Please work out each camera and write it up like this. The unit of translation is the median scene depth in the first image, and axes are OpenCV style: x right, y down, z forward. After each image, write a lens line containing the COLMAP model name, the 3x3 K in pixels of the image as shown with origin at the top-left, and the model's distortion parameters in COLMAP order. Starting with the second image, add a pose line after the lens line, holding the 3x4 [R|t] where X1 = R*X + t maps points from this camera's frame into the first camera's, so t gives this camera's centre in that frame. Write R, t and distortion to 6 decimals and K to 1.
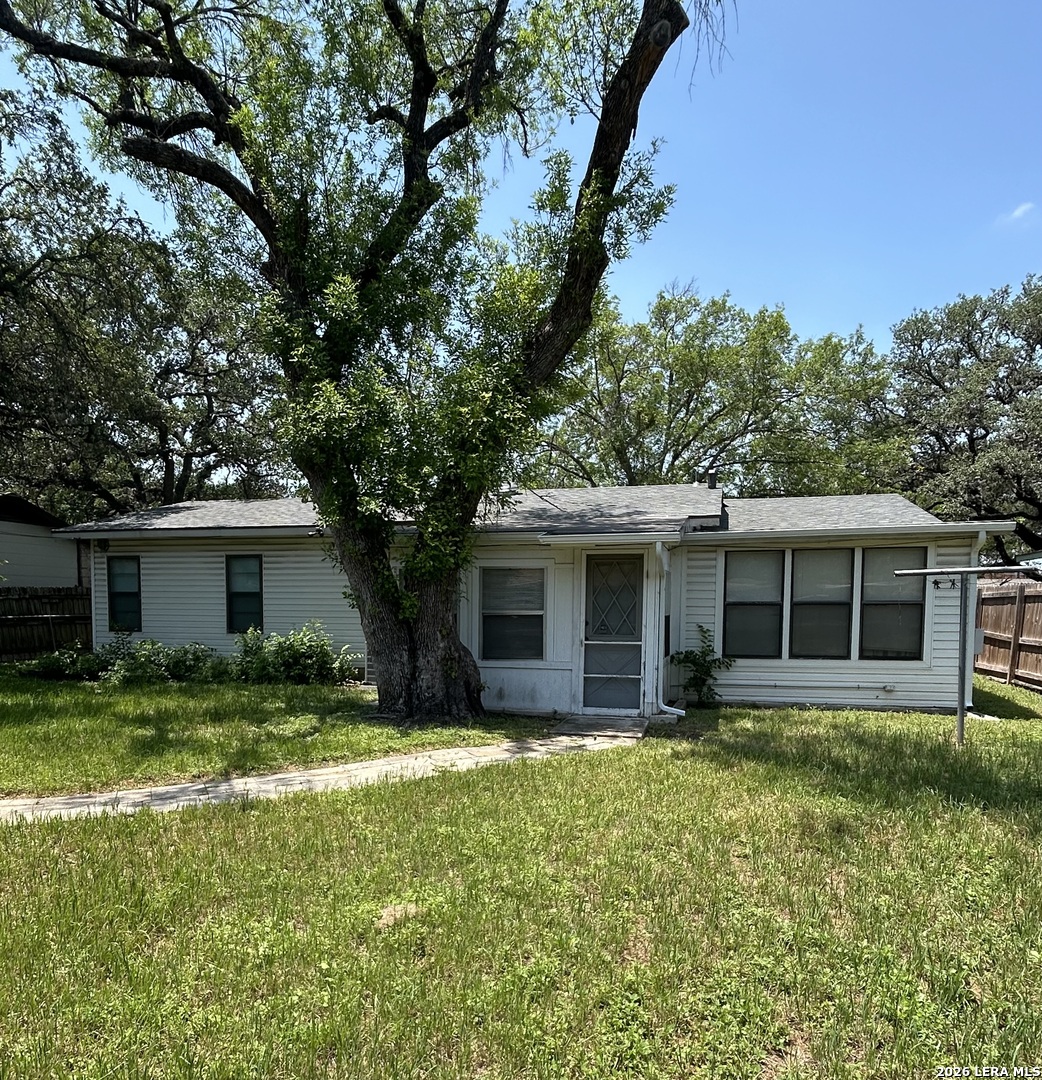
lens RADIAL K [[738.8, 0, 521.0], [0, 738.8, 542.5], [0, 0, 1]] dist [0.004757, 0.000151]
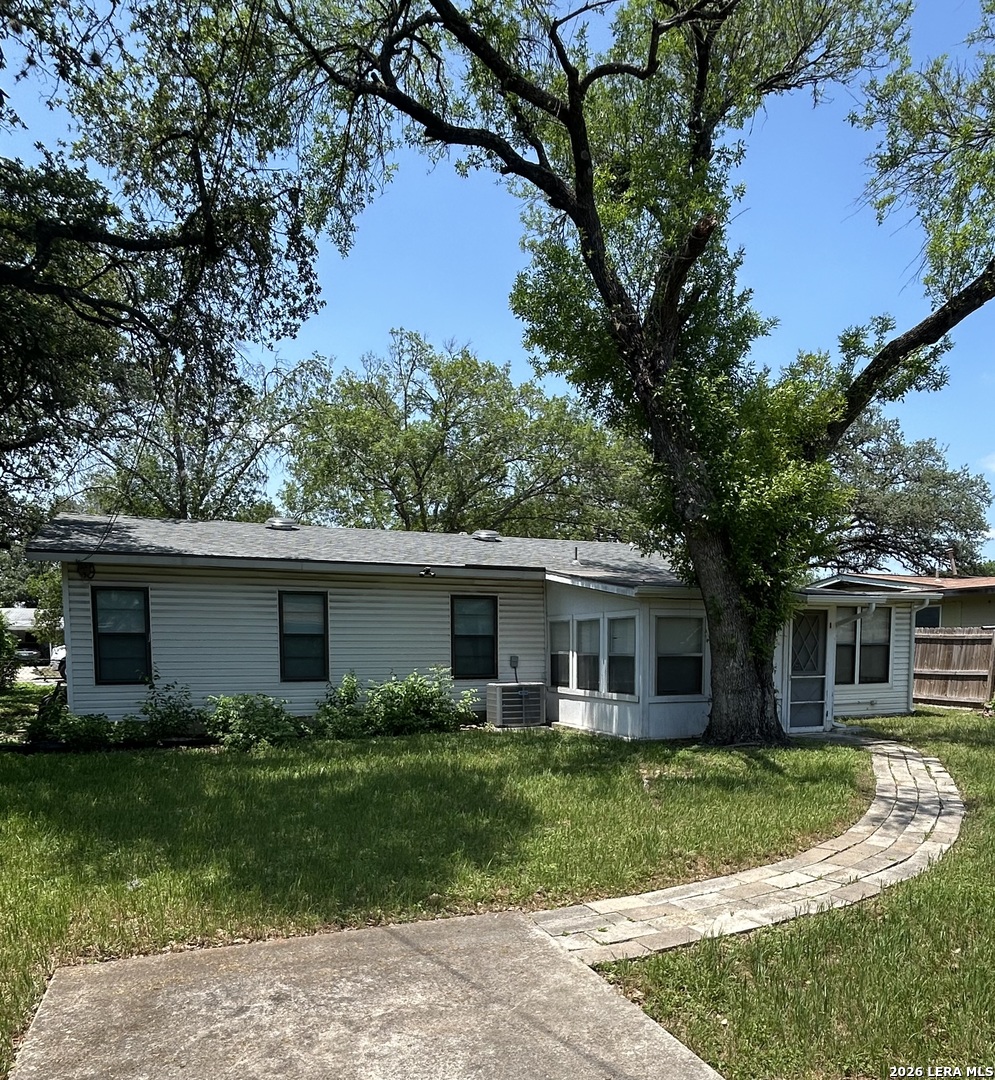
lens RADIAL K [[719.8, 0, 497.4], [0, 719.8, 540.0], [0, 0, 1]] dist [0.007414, 0.000377]
pose [[0.821016, 0.078152, 0.565531, -0.681084], [-0.043383, 0.996262, -0.074693, 0.009799], [-0.569255, 0.036790, 0.821337, 0.163857]]
